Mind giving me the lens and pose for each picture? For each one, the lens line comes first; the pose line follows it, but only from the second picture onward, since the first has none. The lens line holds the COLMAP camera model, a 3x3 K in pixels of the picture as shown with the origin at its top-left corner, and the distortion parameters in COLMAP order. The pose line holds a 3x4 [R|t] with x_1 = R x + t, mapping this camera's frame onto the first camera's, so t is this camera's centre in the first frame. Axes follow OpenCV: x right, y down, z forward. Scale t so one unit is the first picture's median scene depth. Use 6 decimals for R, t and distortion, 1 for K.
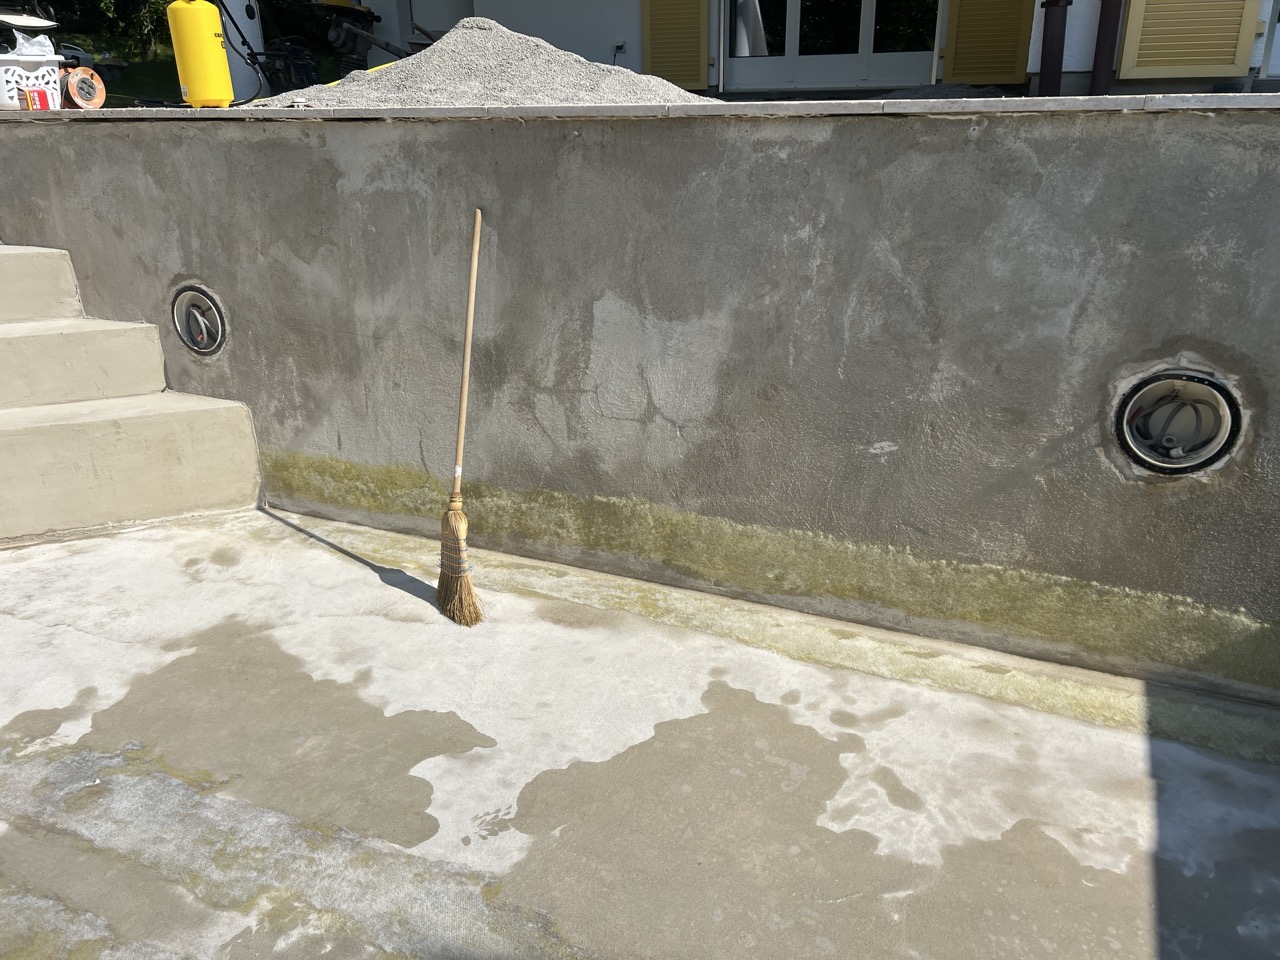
lens RADIAL K [[942.7, 0, 633.9], [0, 942.7, 460.2], [0, 0, 1]] dist [0.056319, -0.063733]
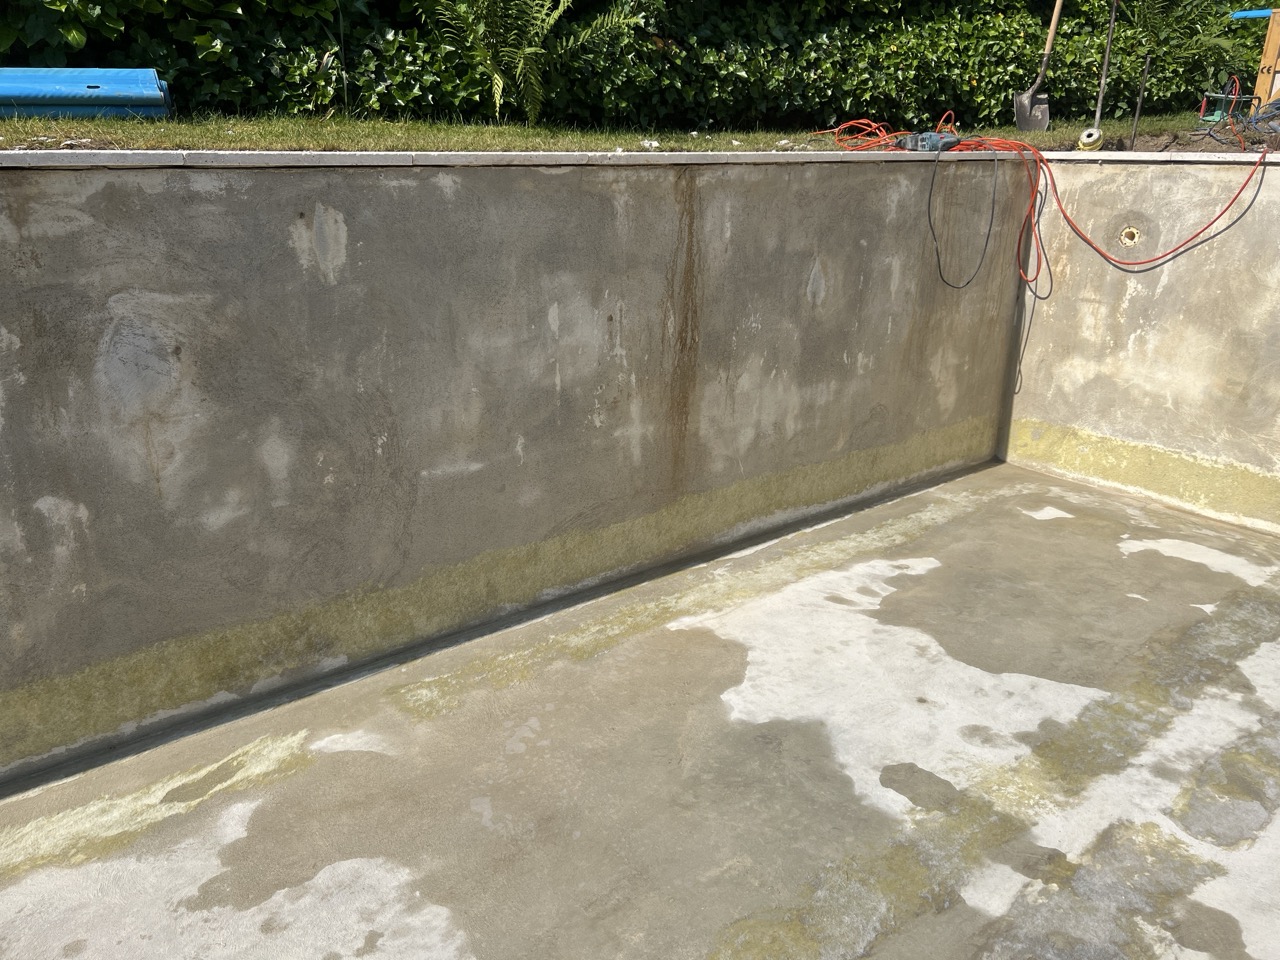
lens RADIAL K [[942.7, 0, 639.8], [0, 942.7, 485.5], [0, 0, 1]] dist [0.056319, -0.063733]
pose [[-0.452356, 0.308963, -0.836610, 0.109395], [-0.313778, 0.822960, 0.473582, -0.212090], [0.834816, 0.476737, -0.275325, 0.549740]]
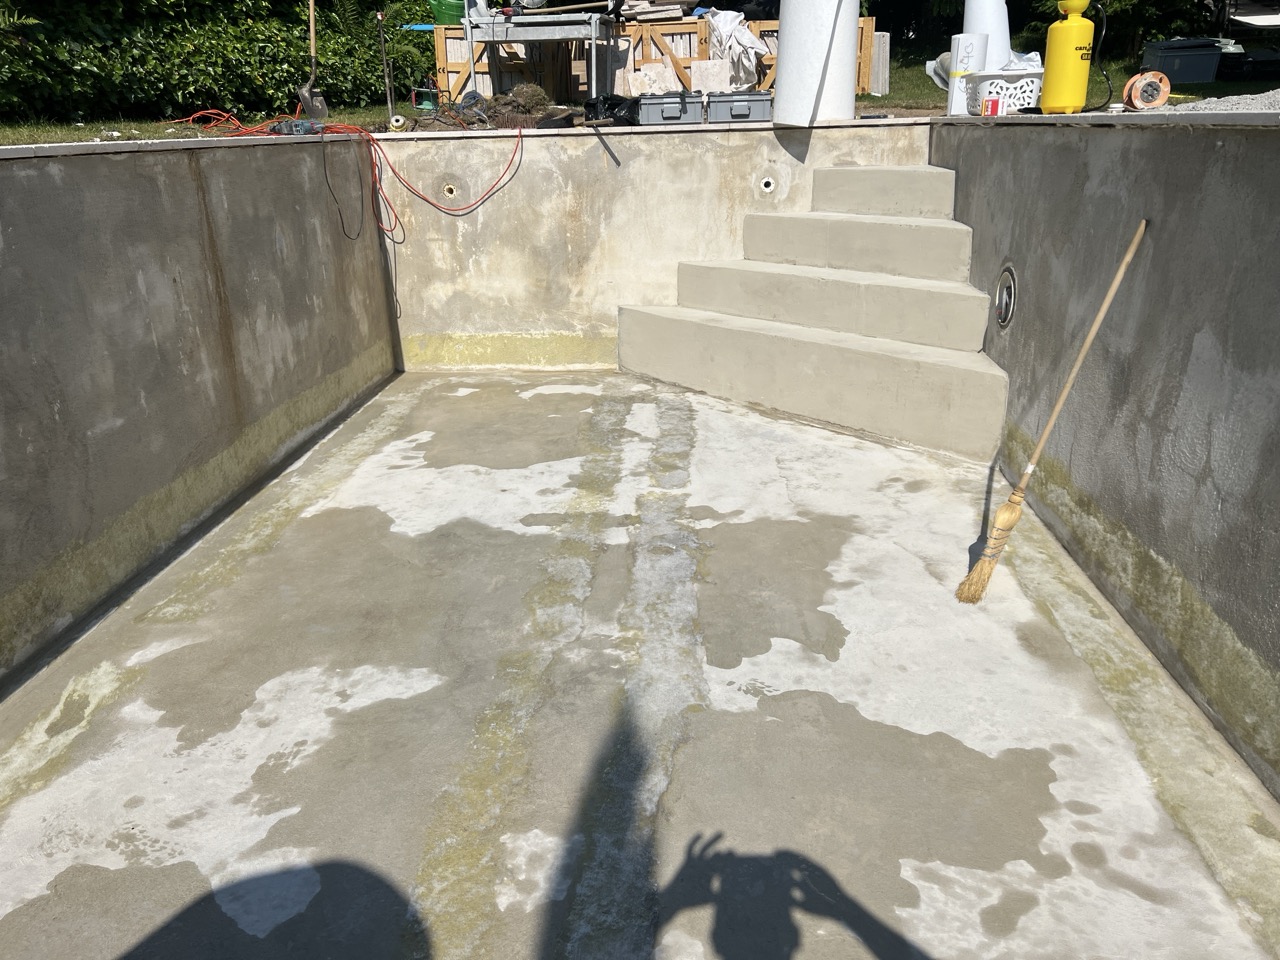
lens RADIAL K [[942.7, 0, 645.6], [0, 942.7, 461.9], [0, 0, 1]] dist [0.056319, -0.063733]
pose [[0.363490, 0.315649, -0.876493, 0.576953], [-0.307340, 0.928806, 0.207031, -0.082376], [0.879441, 0.194128, 0.434624, 0.187069]]
